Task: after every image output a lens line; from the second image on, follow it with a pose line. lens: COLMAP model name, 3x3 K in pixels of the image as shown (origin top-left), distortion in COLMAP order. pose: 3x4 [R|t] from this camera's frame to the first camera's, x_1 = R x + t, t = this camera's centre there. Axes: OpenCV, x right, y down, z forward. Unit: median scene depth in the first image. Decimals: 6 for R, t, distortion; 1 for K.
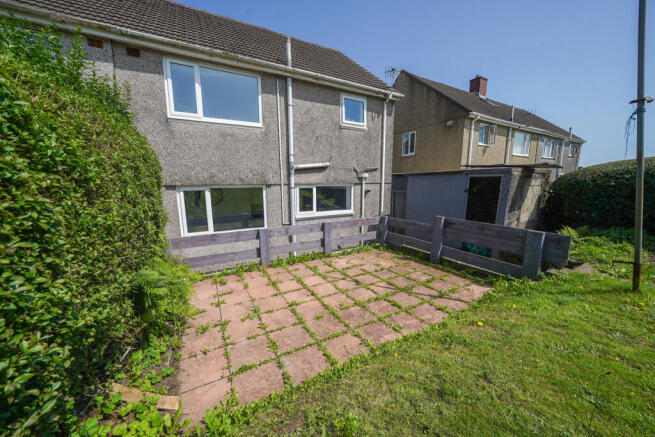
lens RADIAL K [[228.5, 0, 328.7], [0, 228.5, 218.2], [0, 0, 1]] dist [-0.021771, 0.000113]
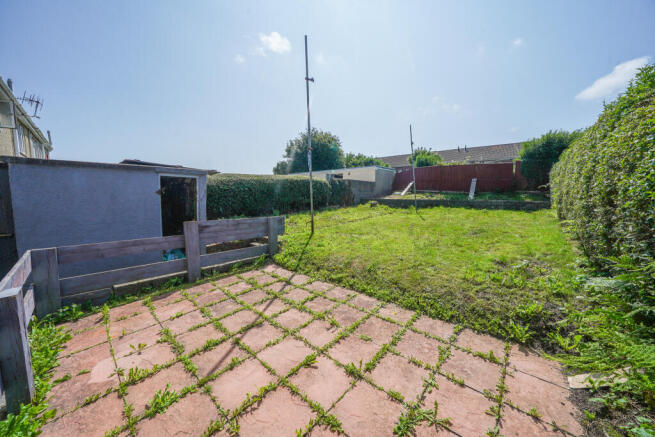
lens RADIAL K [[228.5, 0, 328.7], [0, 228.5, 218.2], [0, 0, 1]] dist [-0.021771, 0.000113]
pose [[-0.341683, -0.079593, 0.936439, -0.549111], [0.138216, 0.981317, 0.133839, -0.075267], [-0.929596, 0.175162, -0.324299, 1.021261]]
